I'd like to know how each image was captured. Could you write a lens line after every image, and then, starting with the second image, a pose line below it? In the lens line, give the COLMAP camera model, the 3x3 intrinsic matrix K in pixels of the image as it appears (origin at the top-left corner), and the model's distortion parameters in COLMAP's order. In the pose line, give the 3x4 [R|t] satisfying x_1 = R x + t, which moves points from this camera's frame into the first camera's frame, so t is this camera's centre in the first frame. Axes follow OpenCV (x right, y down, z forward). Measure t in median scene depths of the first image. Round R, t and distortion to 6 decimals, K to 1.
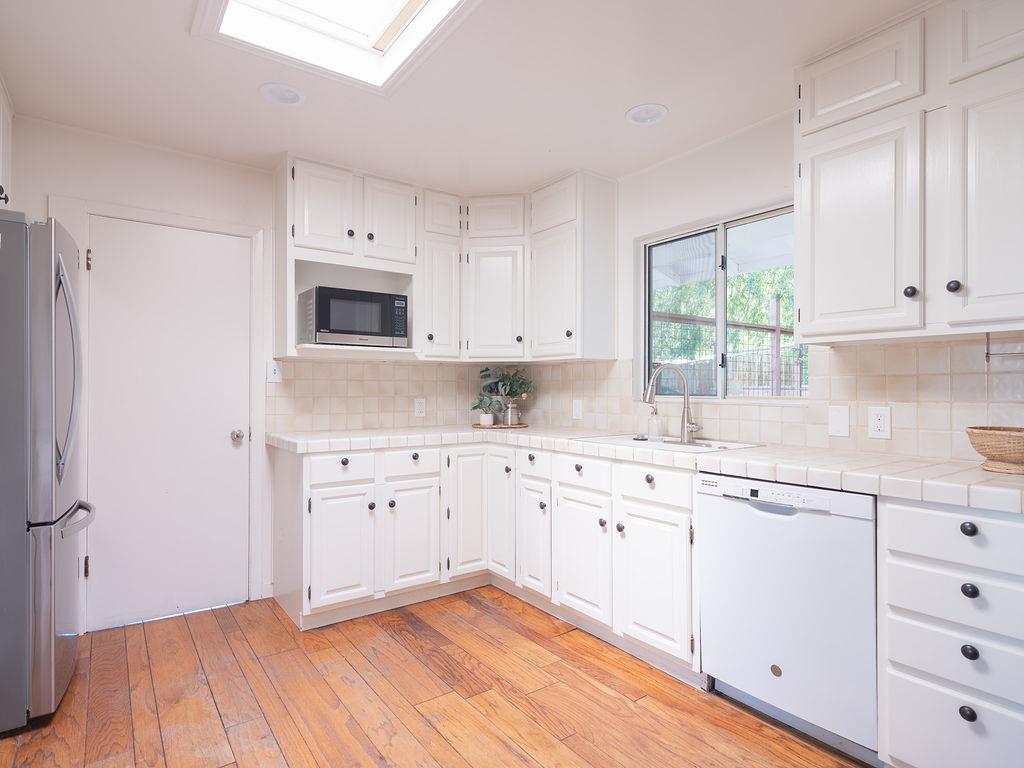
lens RADIAL K [[558.6, 0, 519.8], [0, 558.6, 386.9], [0, 0, 1]] dist [0.004256, -0.001861]
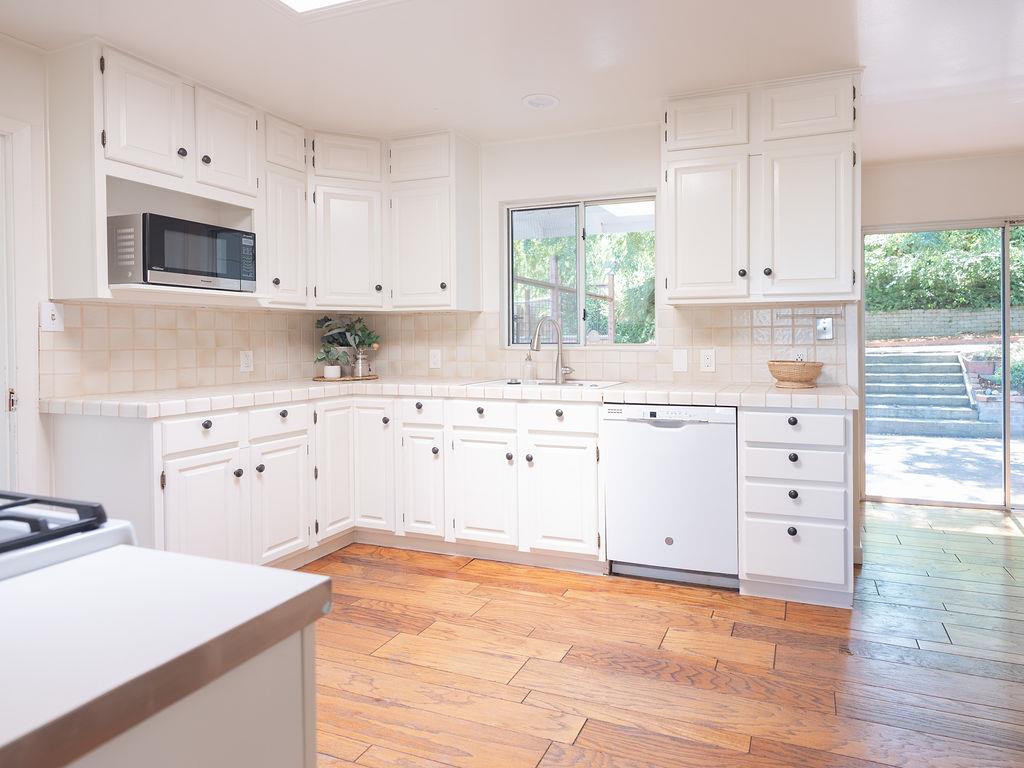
lens RADIAL K [[618.7, 0, 529.7], [0, 618.7, 345.1], [0, 0, 1]] dist [0.004662, 0.000217]
pose [[0.845301, -0.008967, 0.534215, -0.423292], [0.002735, 0.999919, 0.012455, 0.001772], [-0.534284, -0.009067, 0.845257, -0.068389]]
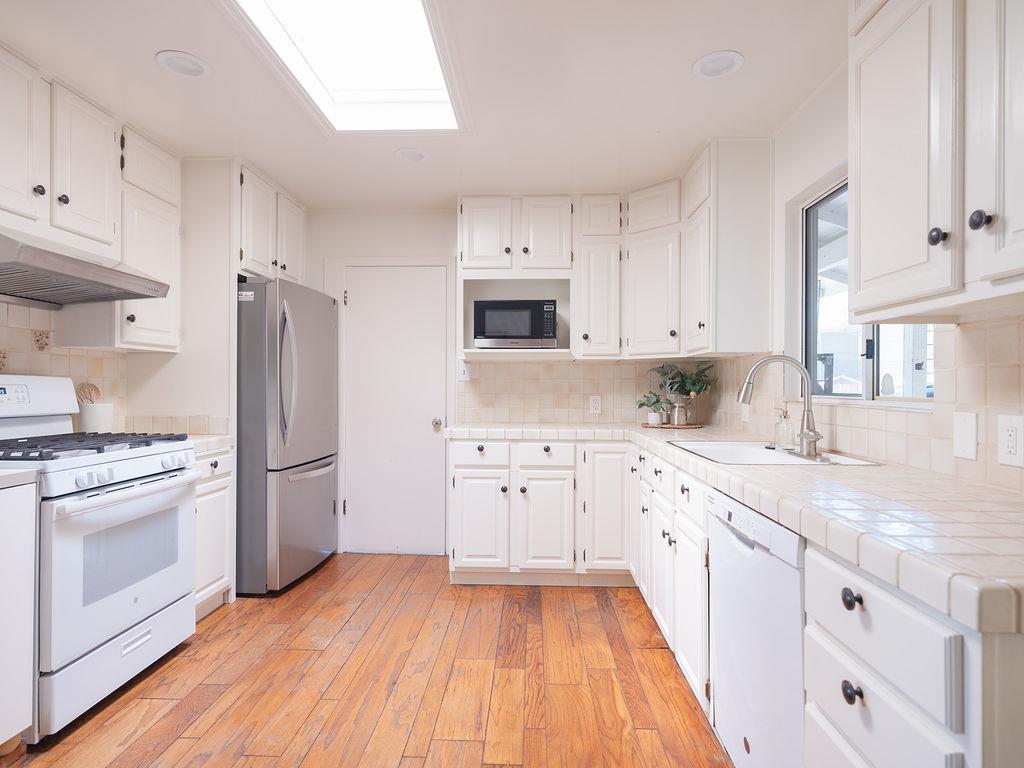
lens RADIAL K [[558.6, 0, 514.4], [0, 558.6, 387.7], [0, 0, 1]] dist [0.004256, -0.001861]
pose [[0.783646, 0.002815, -0.621201, 0.482053], [0.000031, 0.999990, 0.004570, 0.001306], [0.621207, -0.003601, 0.783638, 0.128308]]
